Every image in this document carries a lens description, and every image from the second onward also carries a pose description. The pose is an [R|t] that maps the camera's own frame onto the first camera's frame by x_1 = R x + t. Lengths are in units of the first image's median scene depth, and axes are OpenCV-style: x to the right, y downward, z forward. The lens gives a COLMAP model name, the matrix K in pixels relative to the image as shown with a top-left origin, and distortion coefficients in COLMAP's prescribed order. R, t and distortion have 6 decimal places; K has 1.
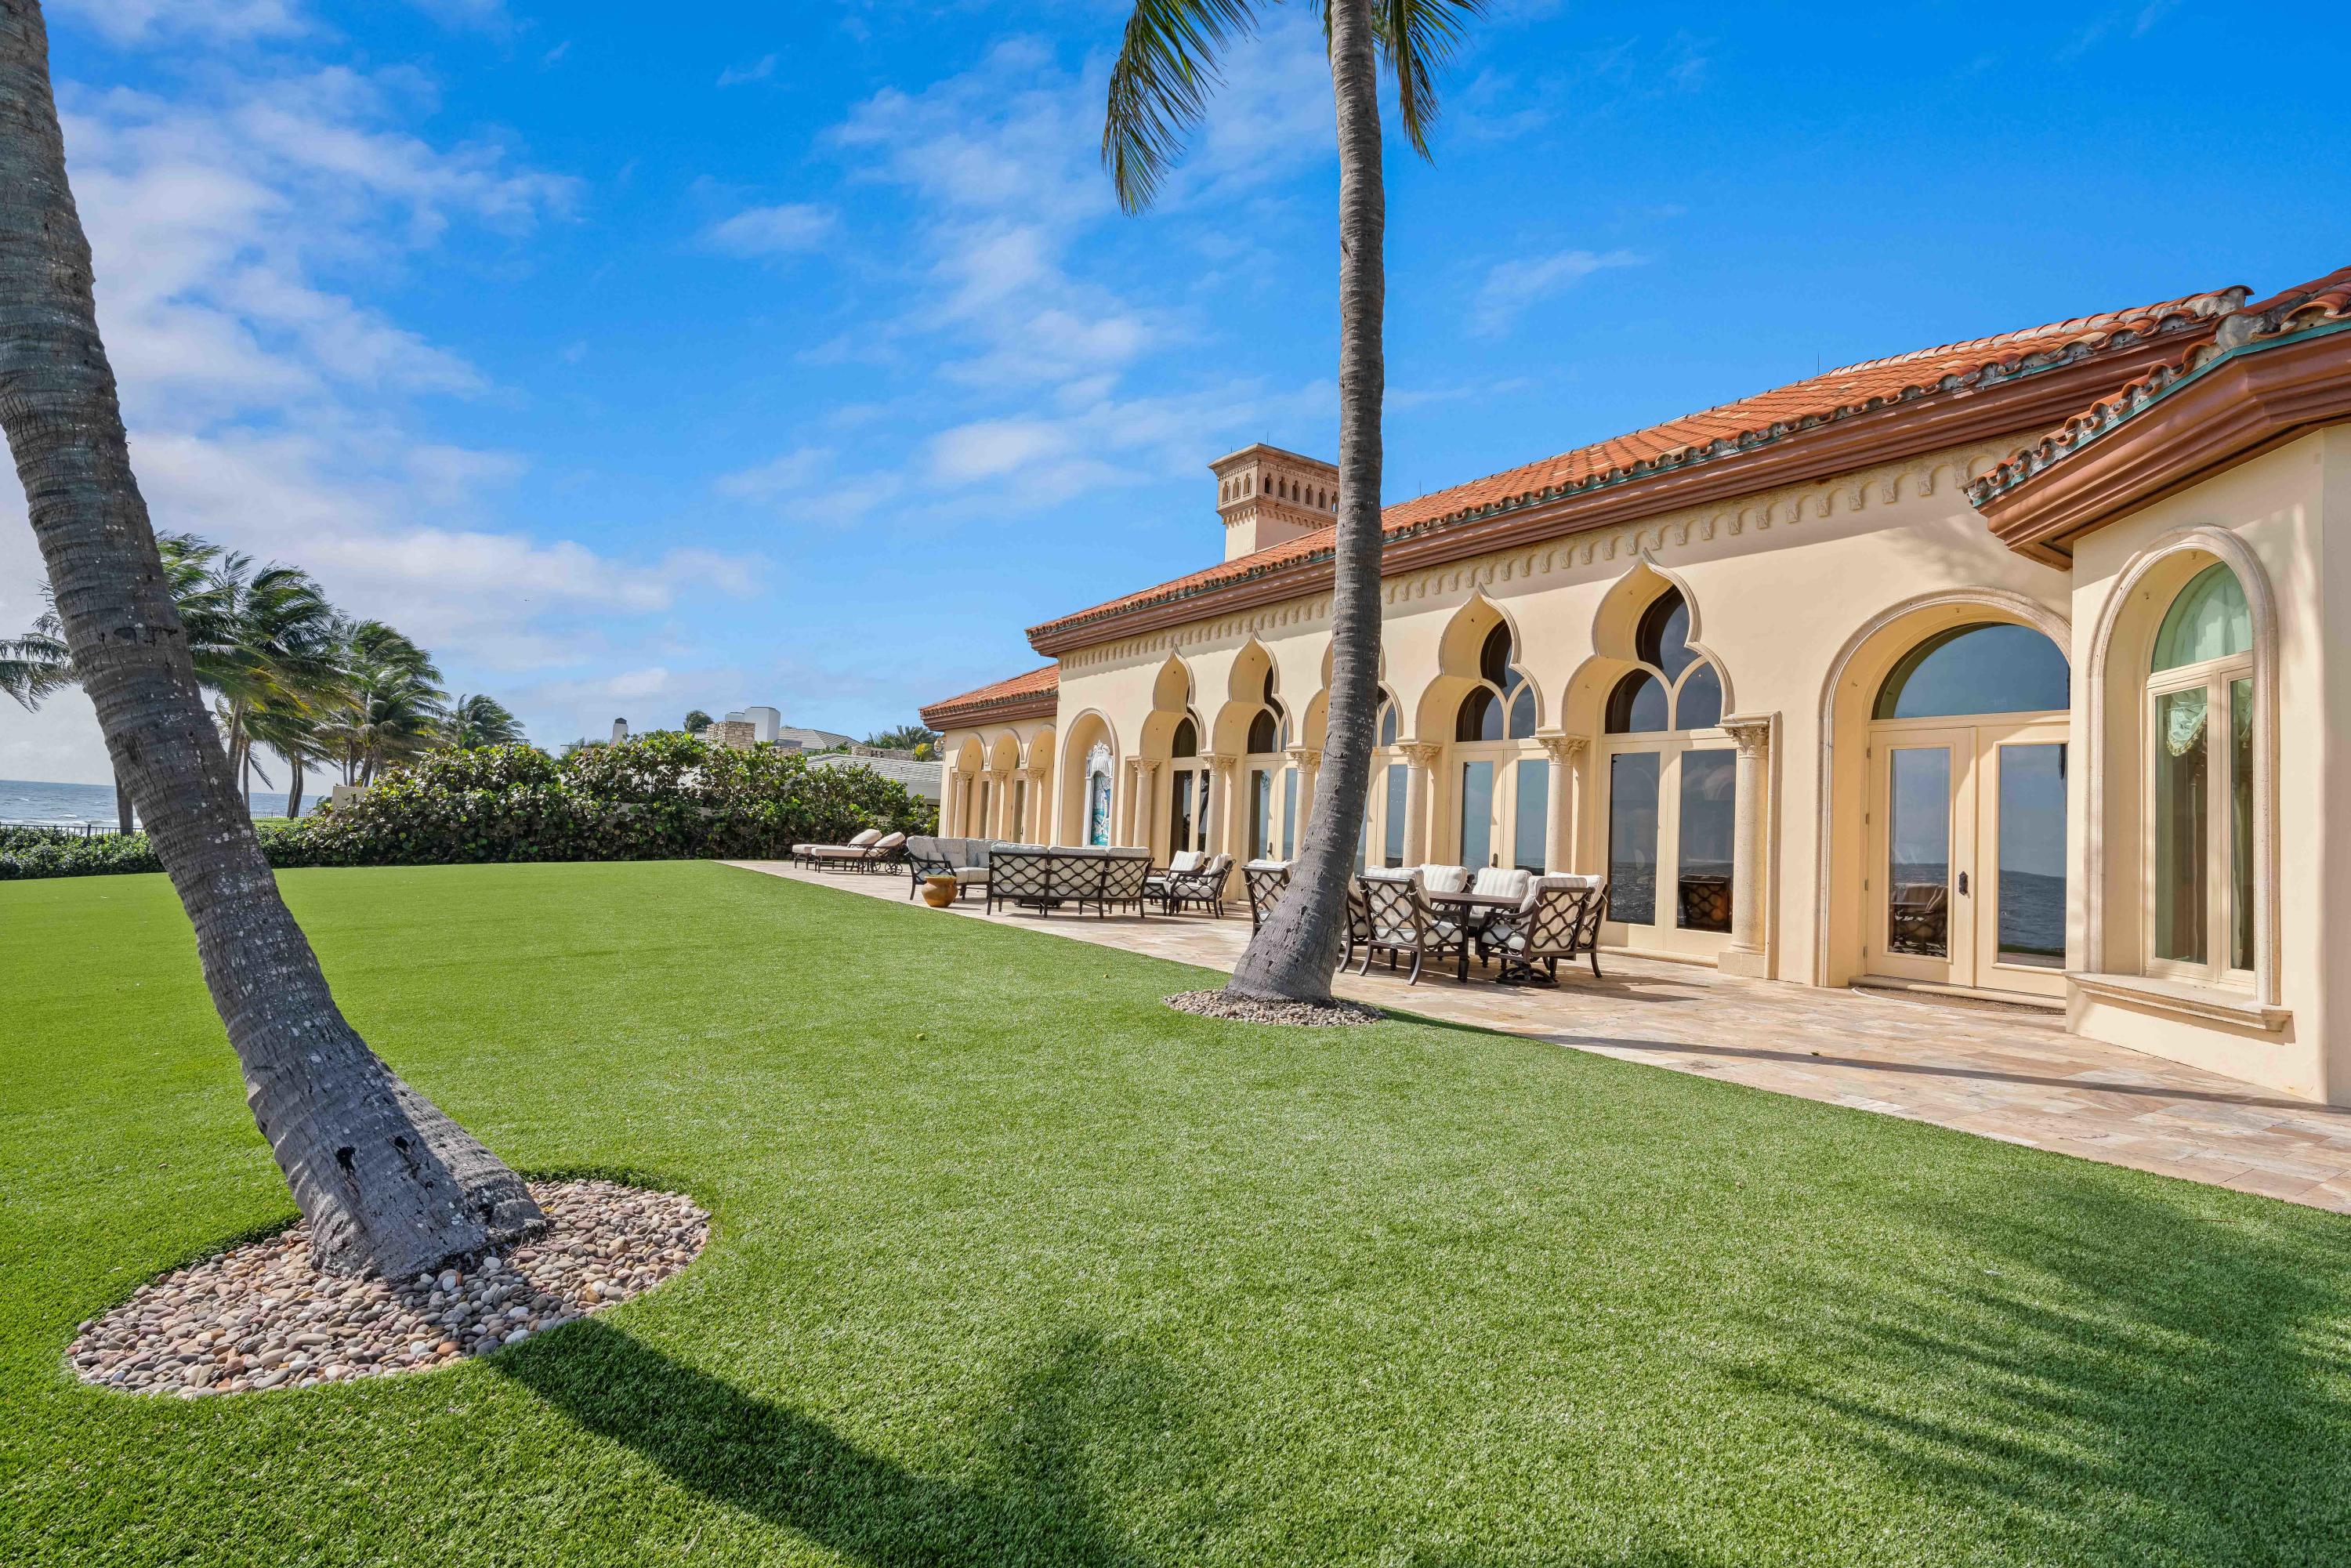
lens RADIAL K [[1098.9, 0, 1158.9], [0, 1098.9, 780.2], [0, 0, 1]] dist [-0.031959, 0.000797]
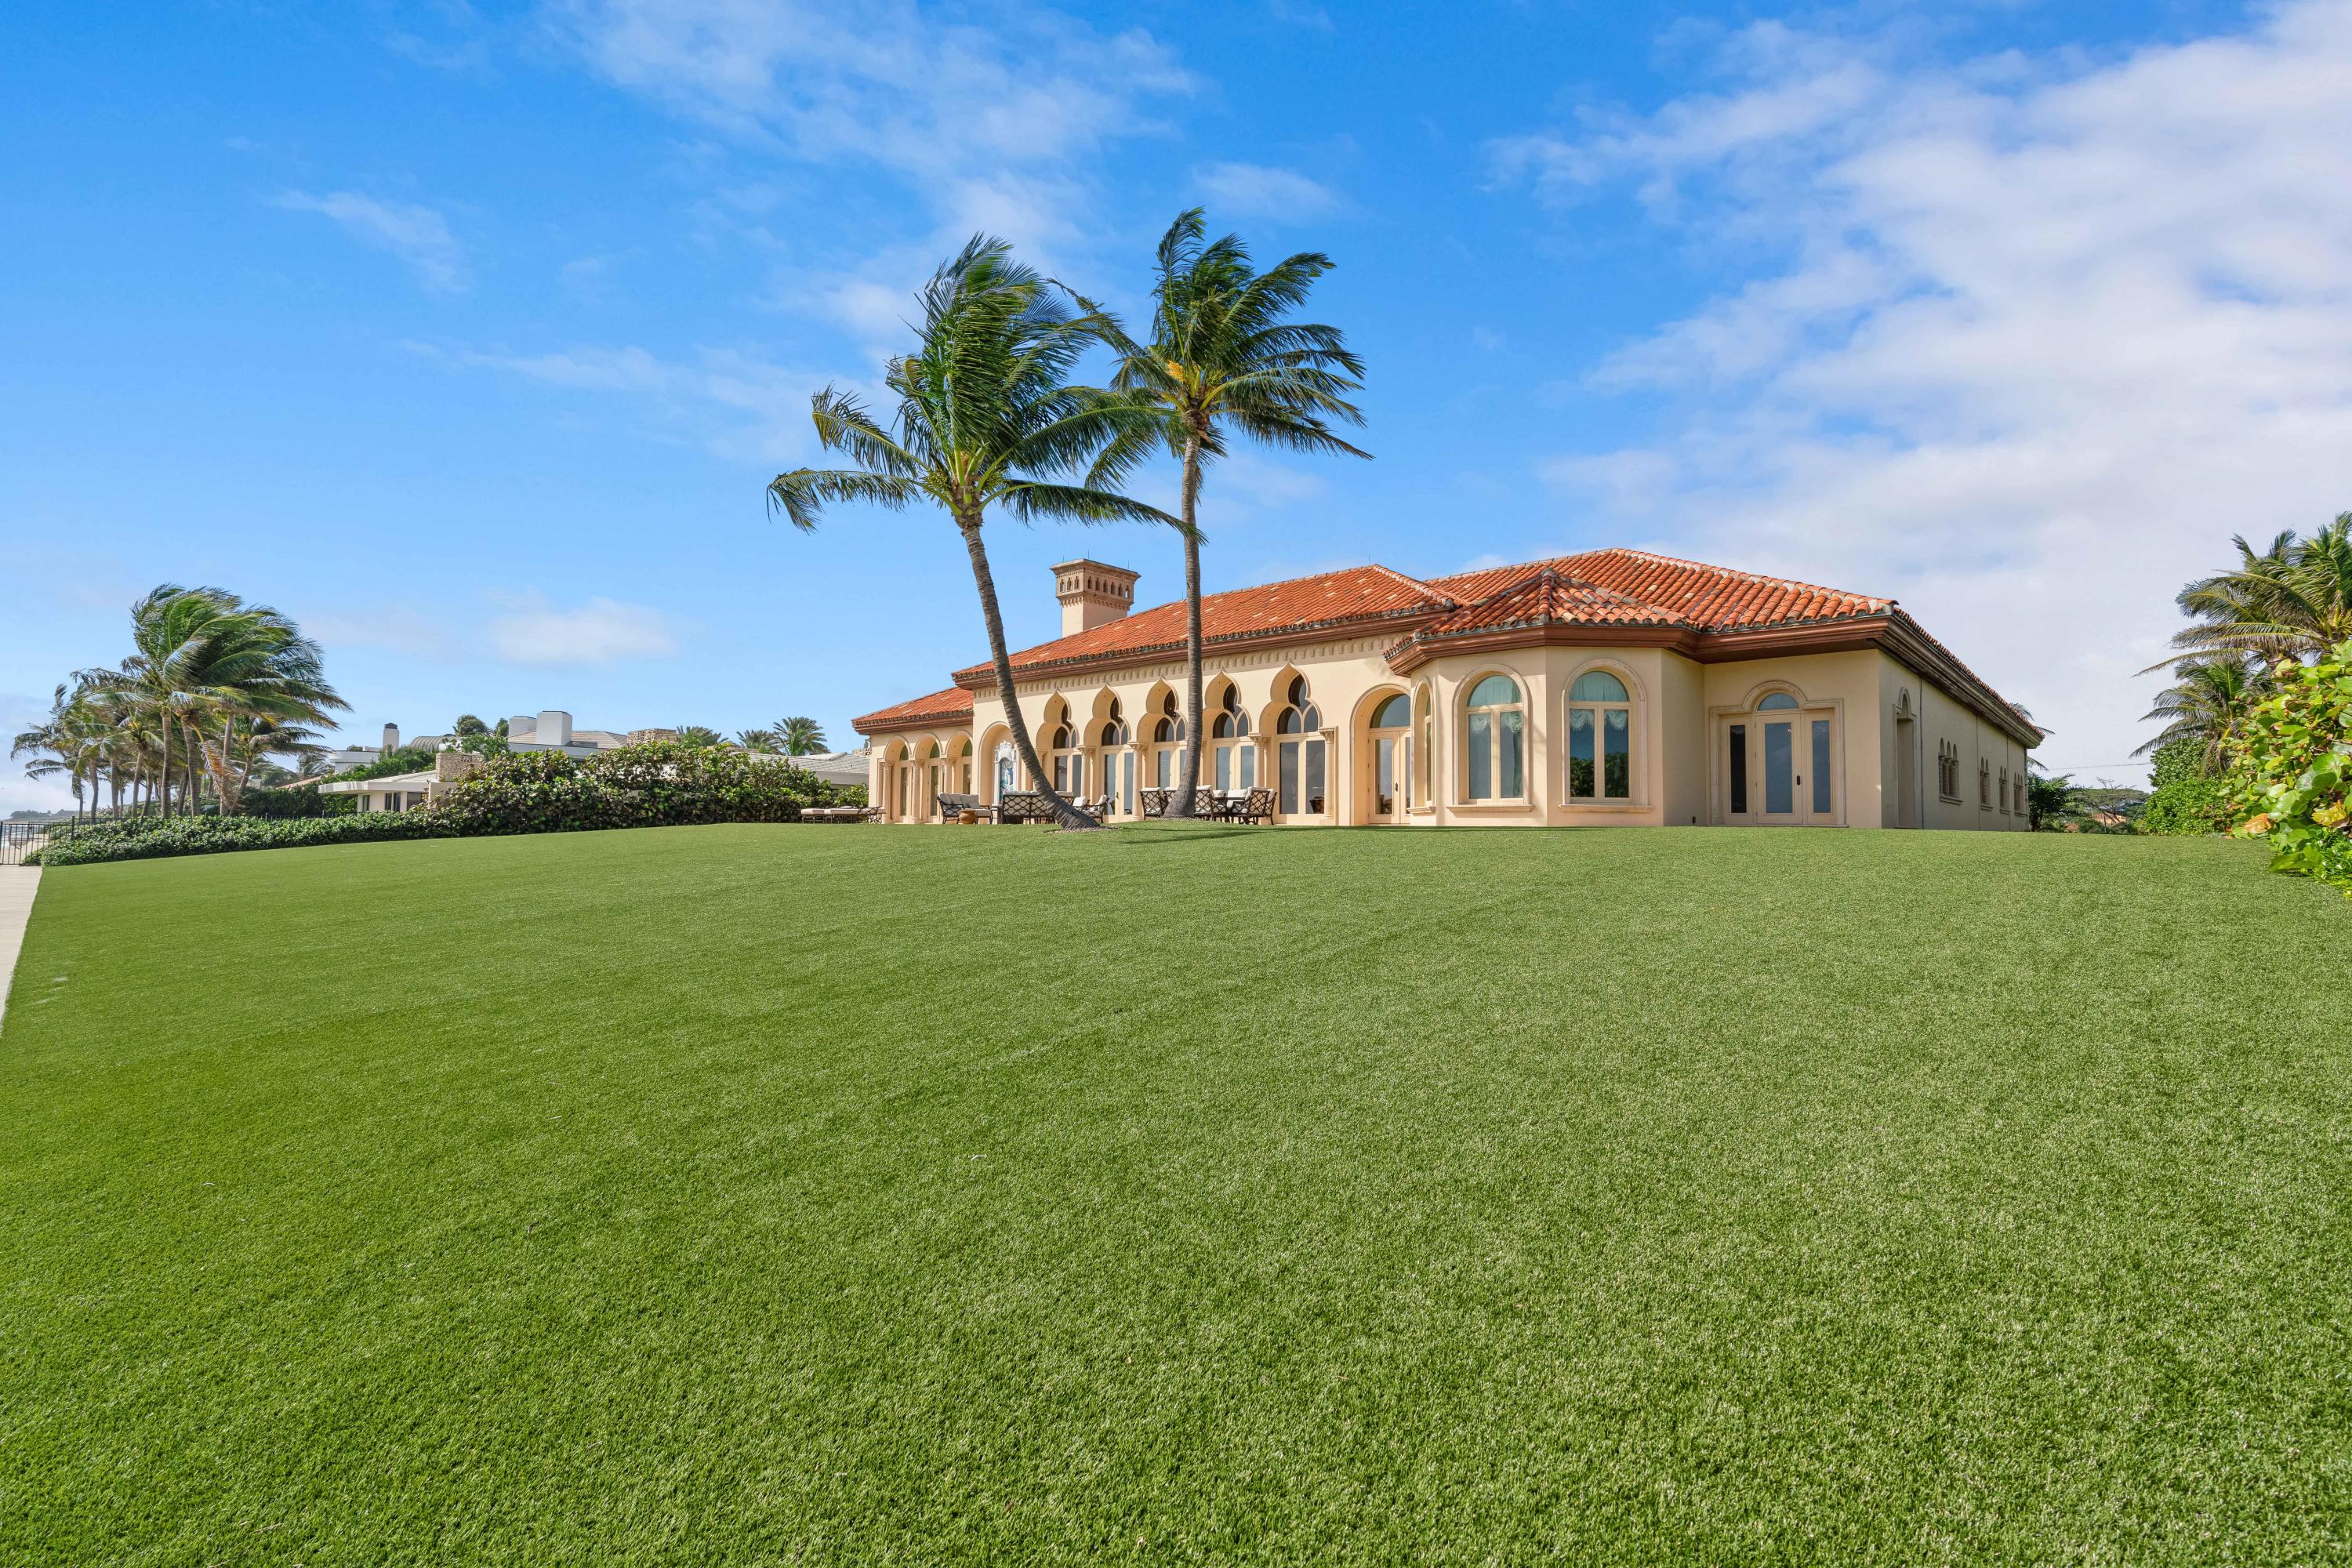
lens RADIAL K [[1036.6, 0, 1176.0], [0, 1036.6, 784.0], [0, 0, 1]] dist [-0.041570, 0.010726]
pose [[0.964550, -0.028247, 0.262385, -0.247267], [0.024917, 0.999561, 0.016012, 0.014632], [-0.262722, -0.008907, 0.964831, -0.696939]]
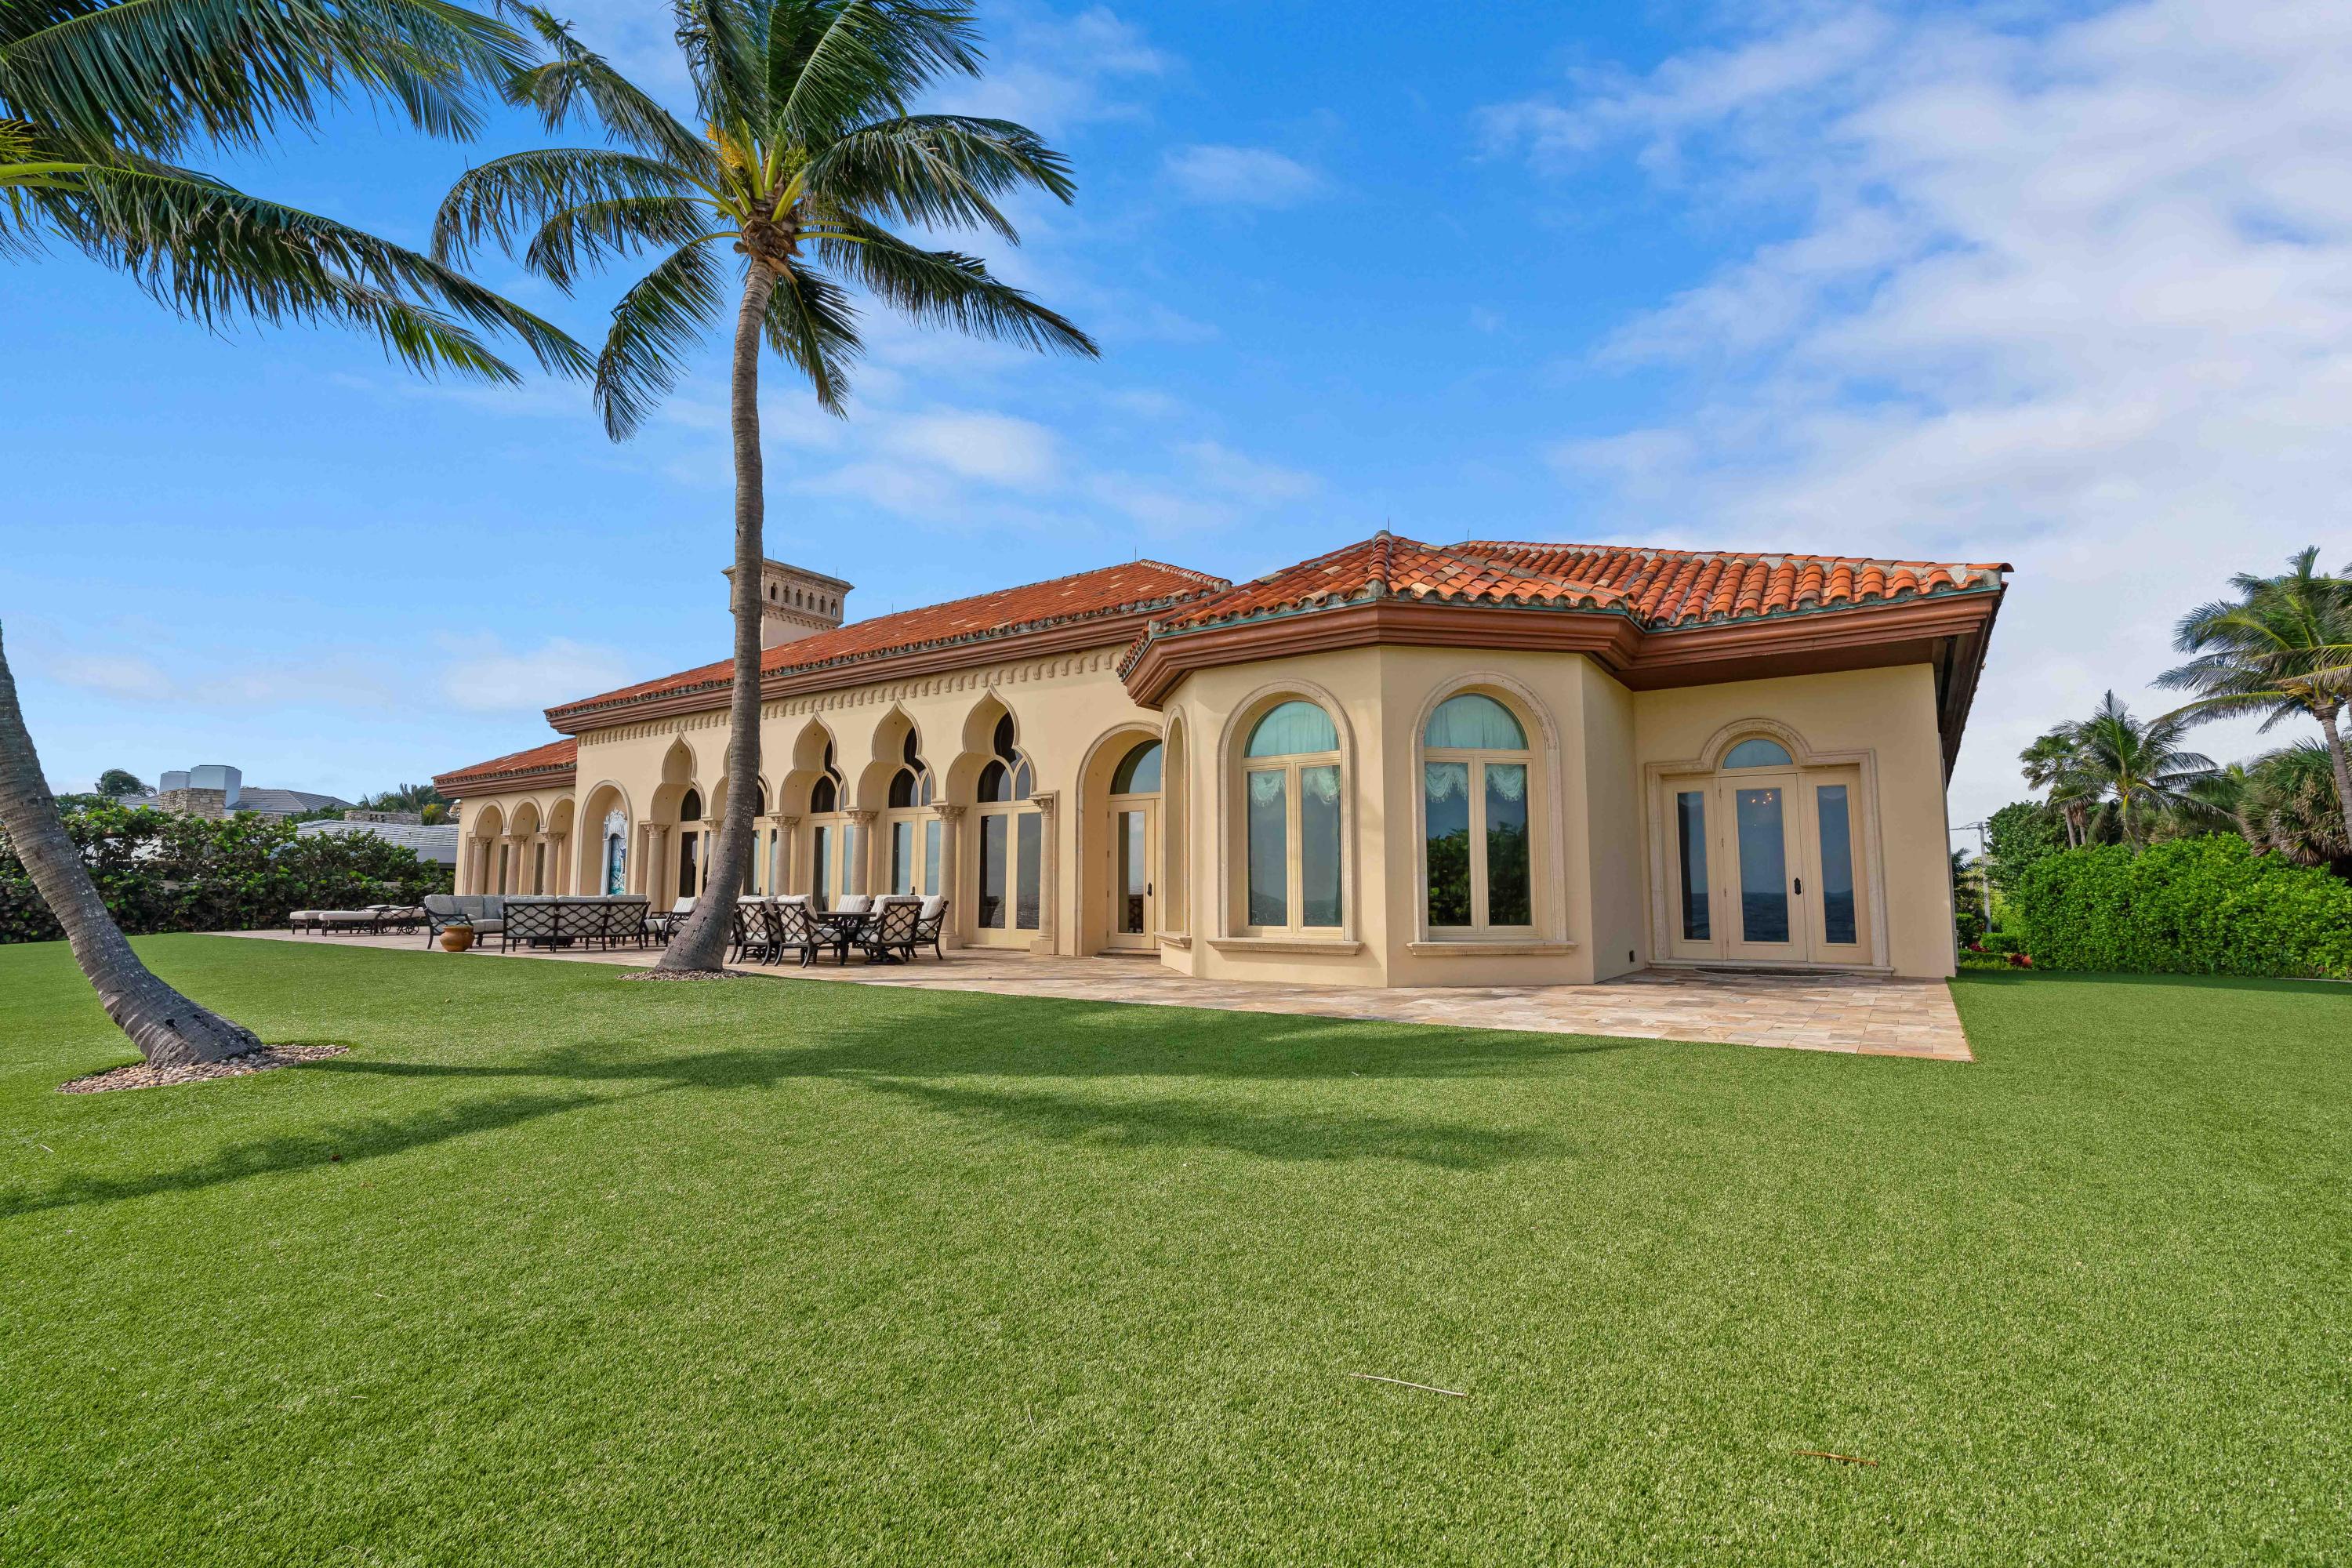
lens RADIAL K [[1036.6, 0, 1176.0], [0, 1036.6, 784.0], [0, 0, 1]] dist [-0.041570, 0.010726]
pose [[0.912624, -0.008629, 0.408710, 0.049986], [0.026343, 0.998941, -0.037731, -0.004610], [-0.407951, 0.045201, 0.911884, -0.265049]]
